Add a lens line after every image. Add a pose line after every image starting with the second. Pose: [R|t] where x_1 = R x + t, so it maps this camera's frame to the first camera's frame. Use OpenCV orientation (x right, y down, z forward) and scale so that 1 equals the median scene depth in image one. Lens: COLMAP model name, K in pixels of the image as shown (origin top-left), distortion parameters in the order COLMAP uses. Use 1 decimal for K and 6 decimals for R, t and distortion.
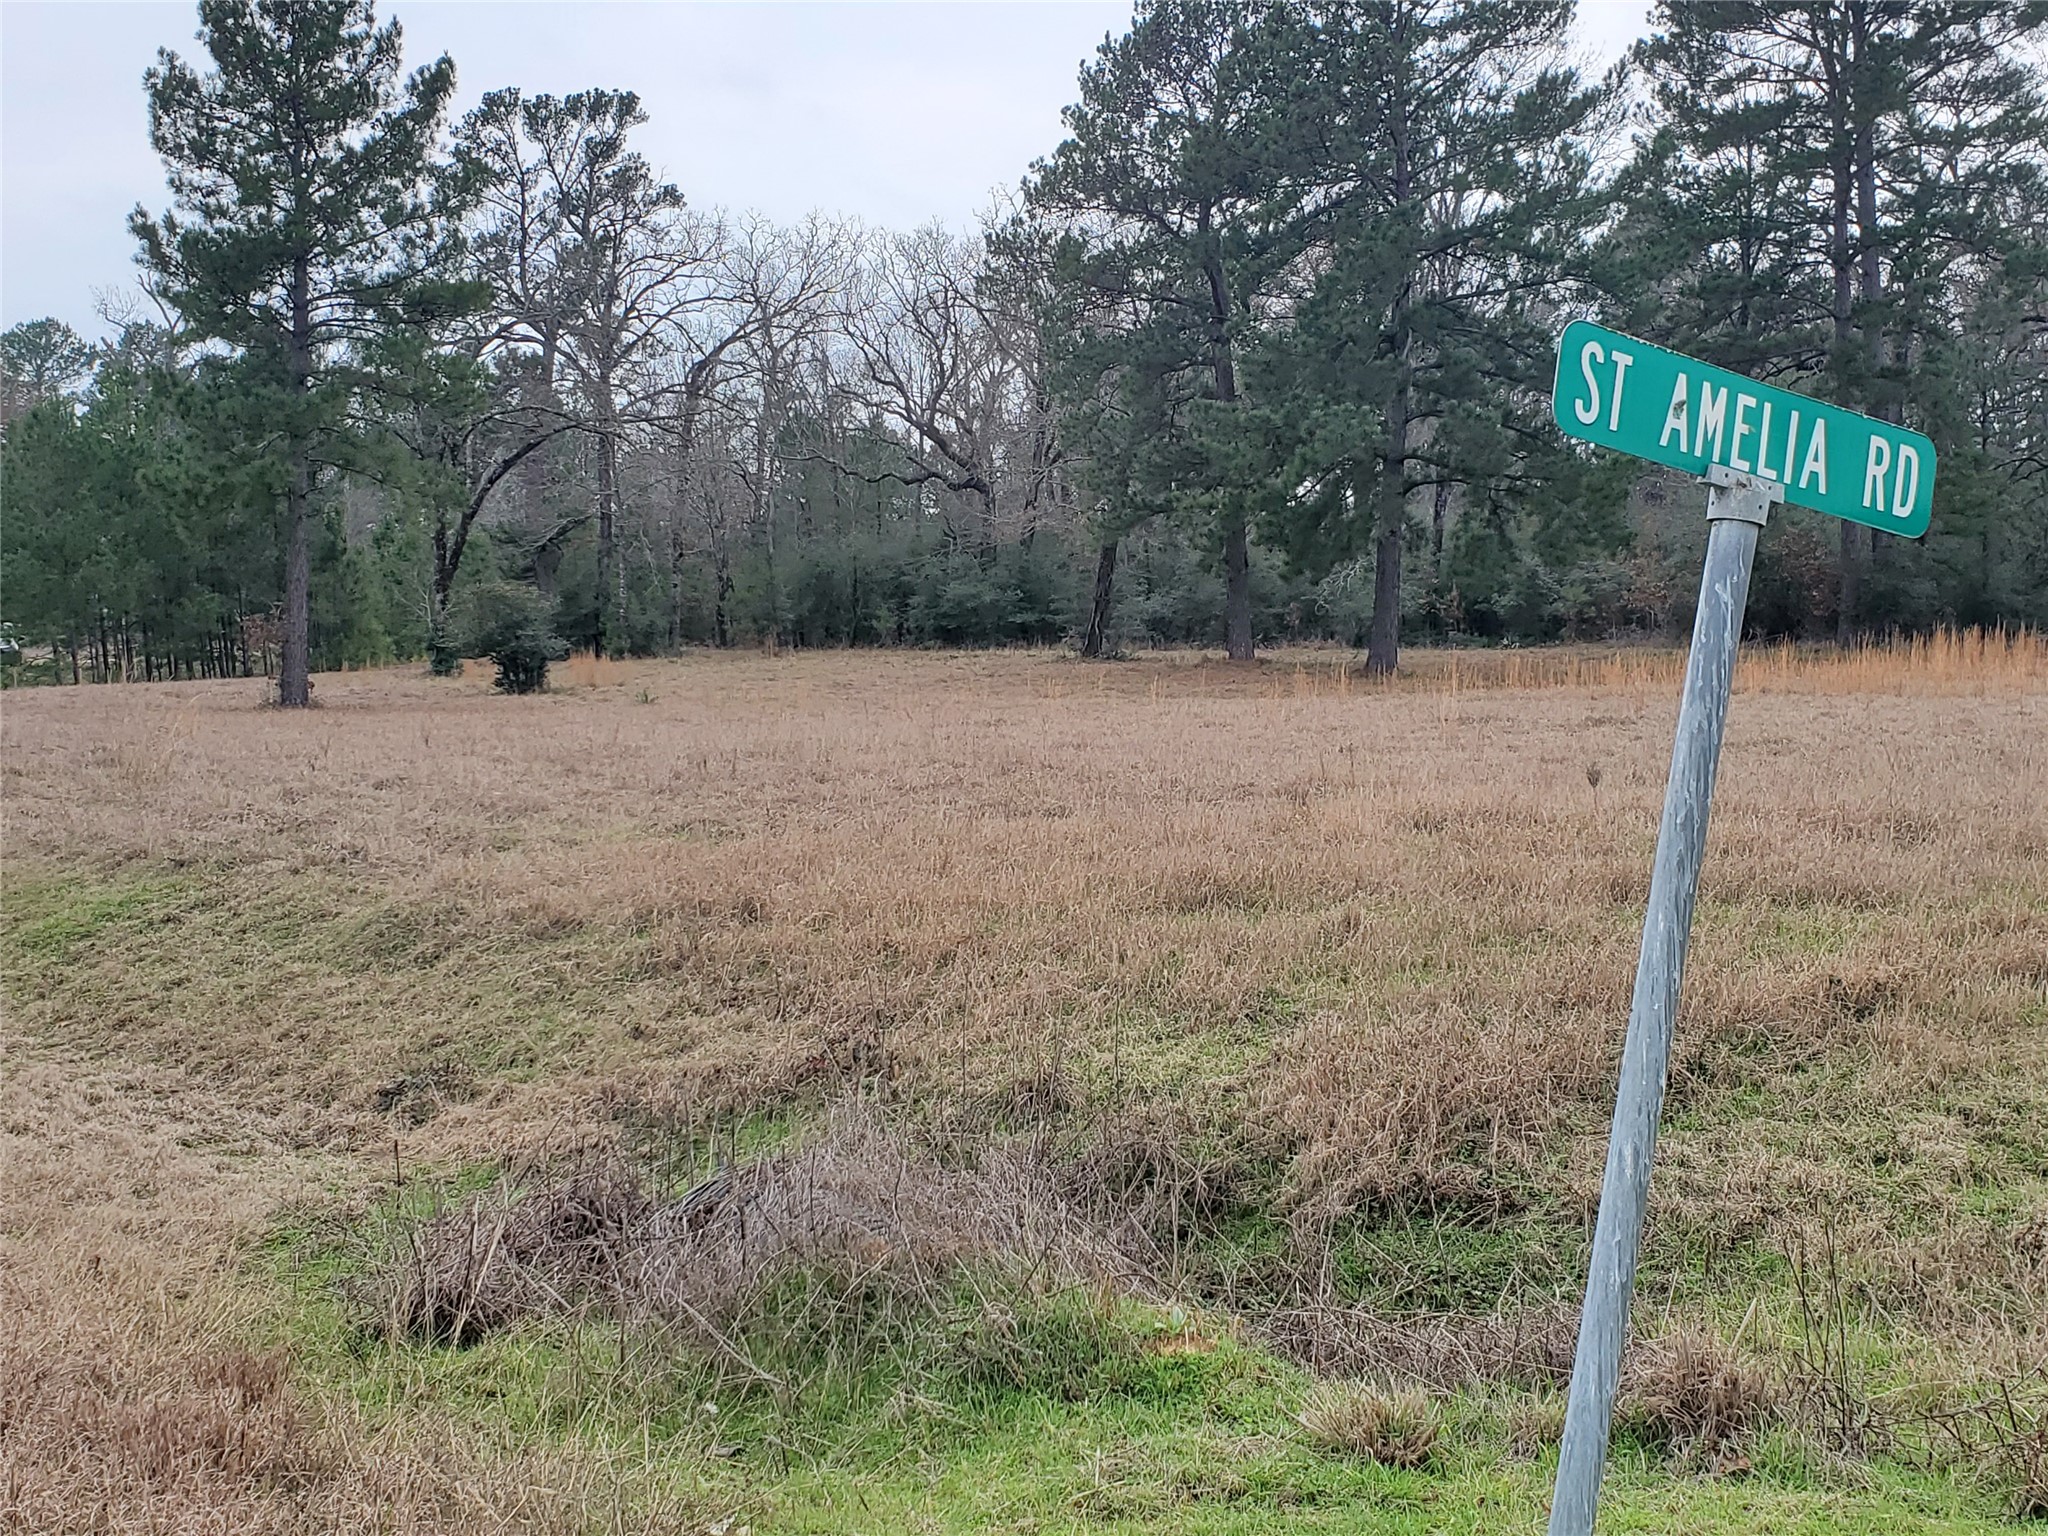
lens RADIAL K [[2588.9, 0, 1005.4], [0, 2588.9, 774.8], [0, 0, 1]] dist [0.297861, -1.178389]
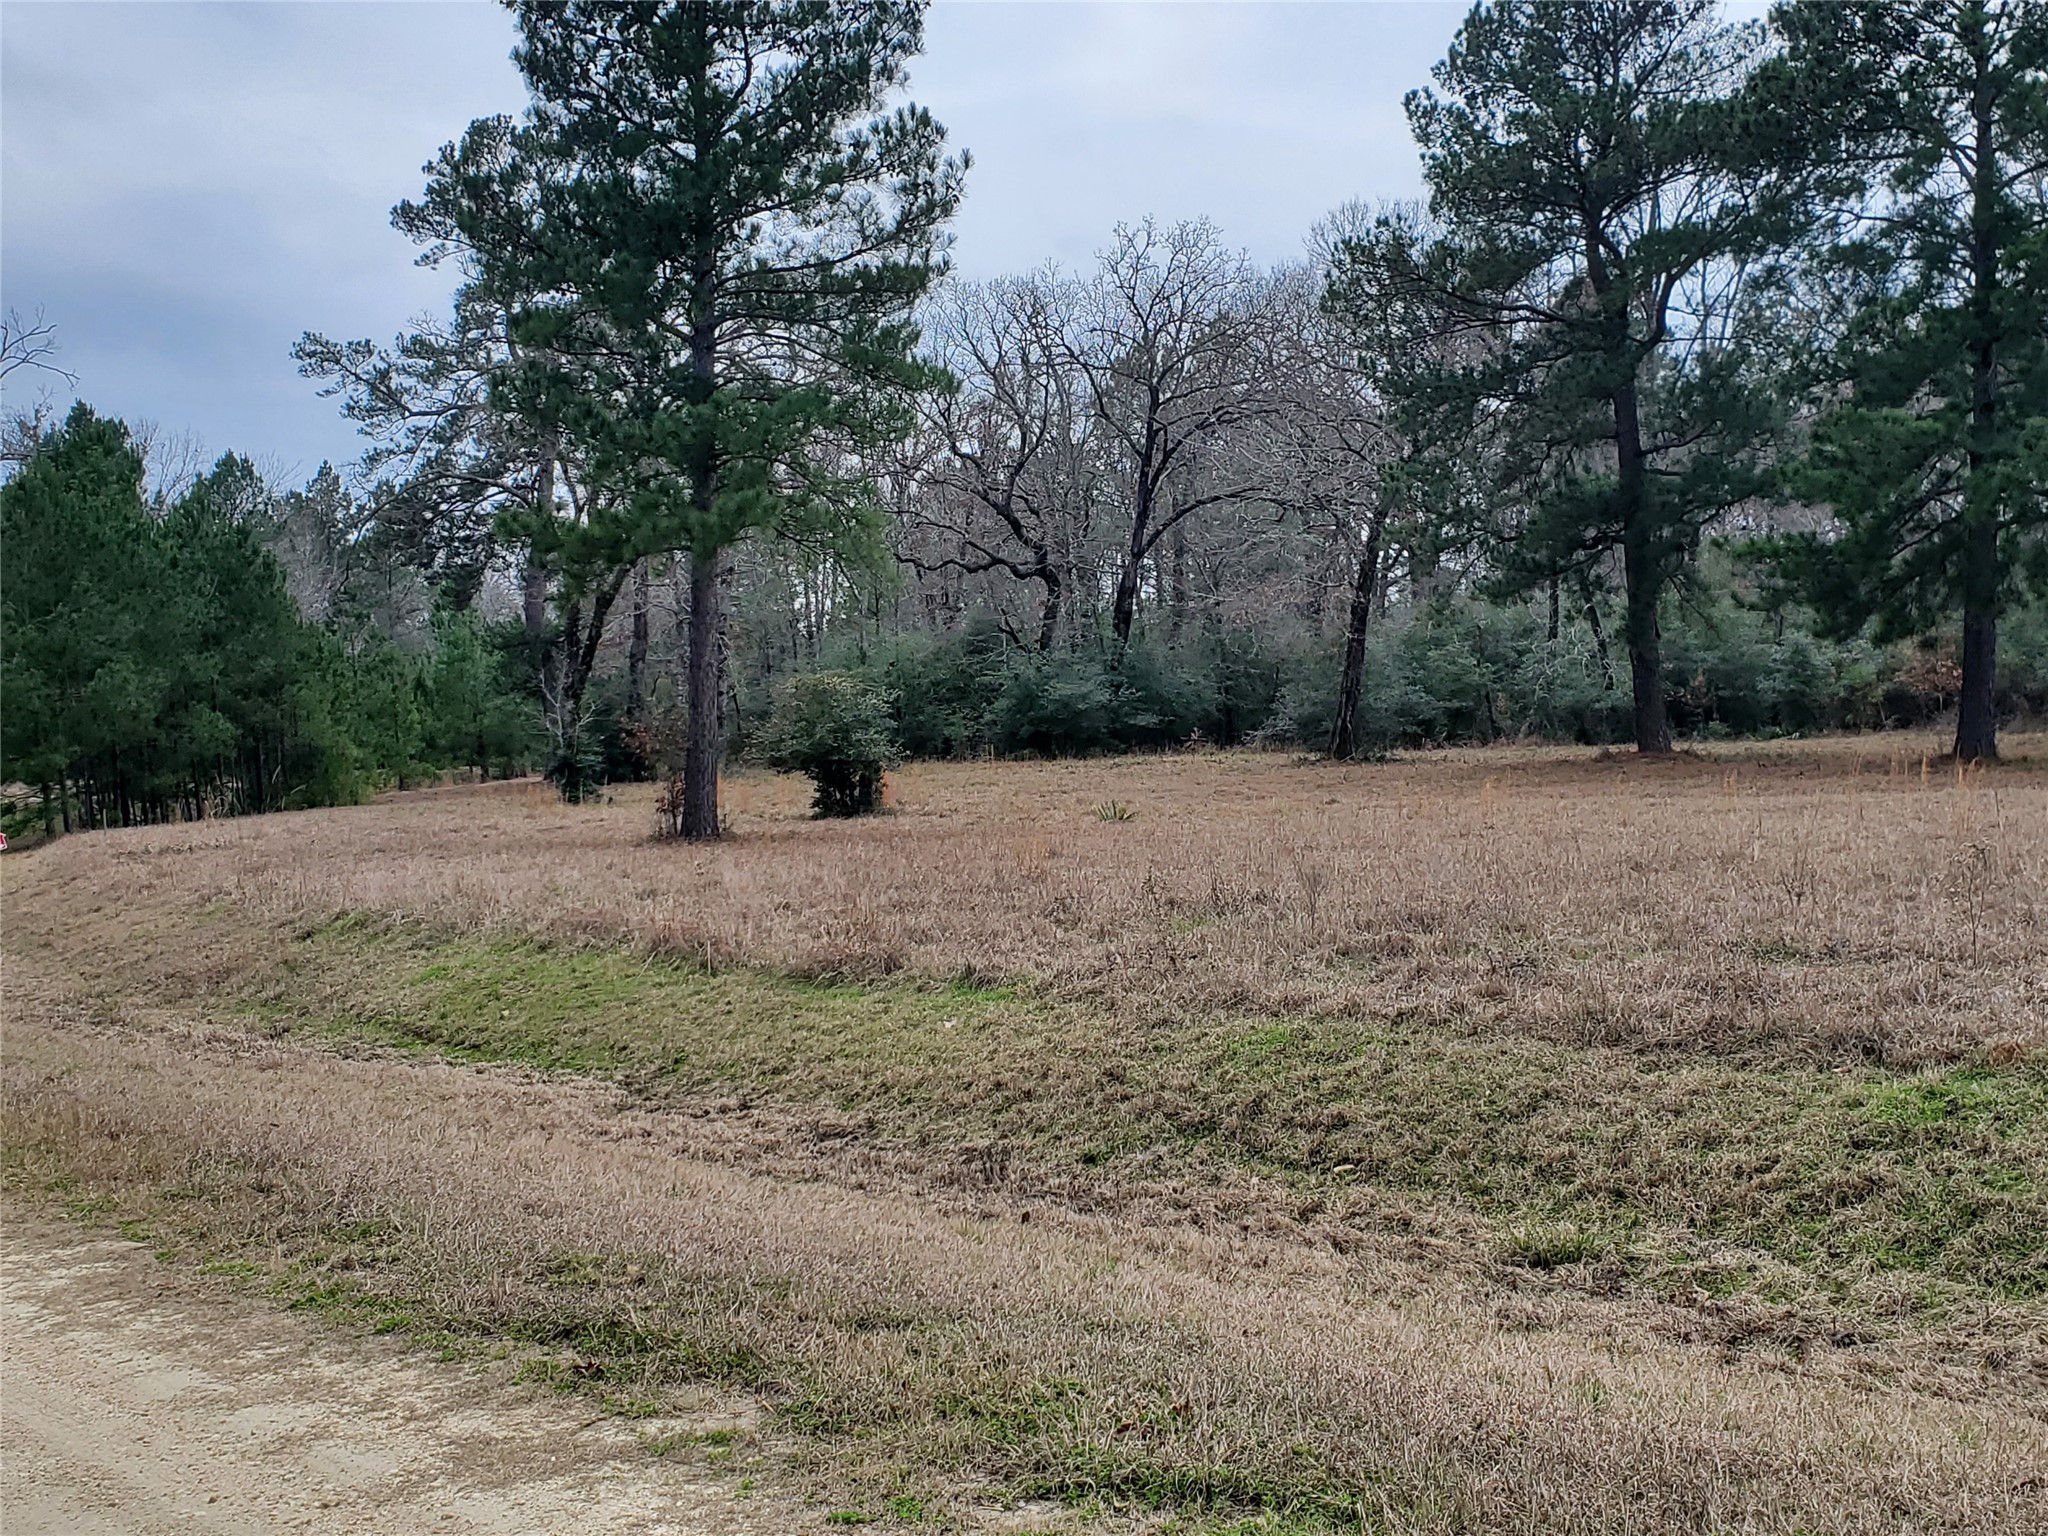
lens RADIAL K [[2591.8, 0, 995.1], [0, 2591.8, 727.3], [0, 0, 1]] dist [0.279033, -1.070272]
pose [[0.987930, -0.022021, 0.153326, -0.246220], [0.032231, 0.997402, -0.064425, -0.006093], [-0.151509, 0.068589, 0.986073, 0.224298]]
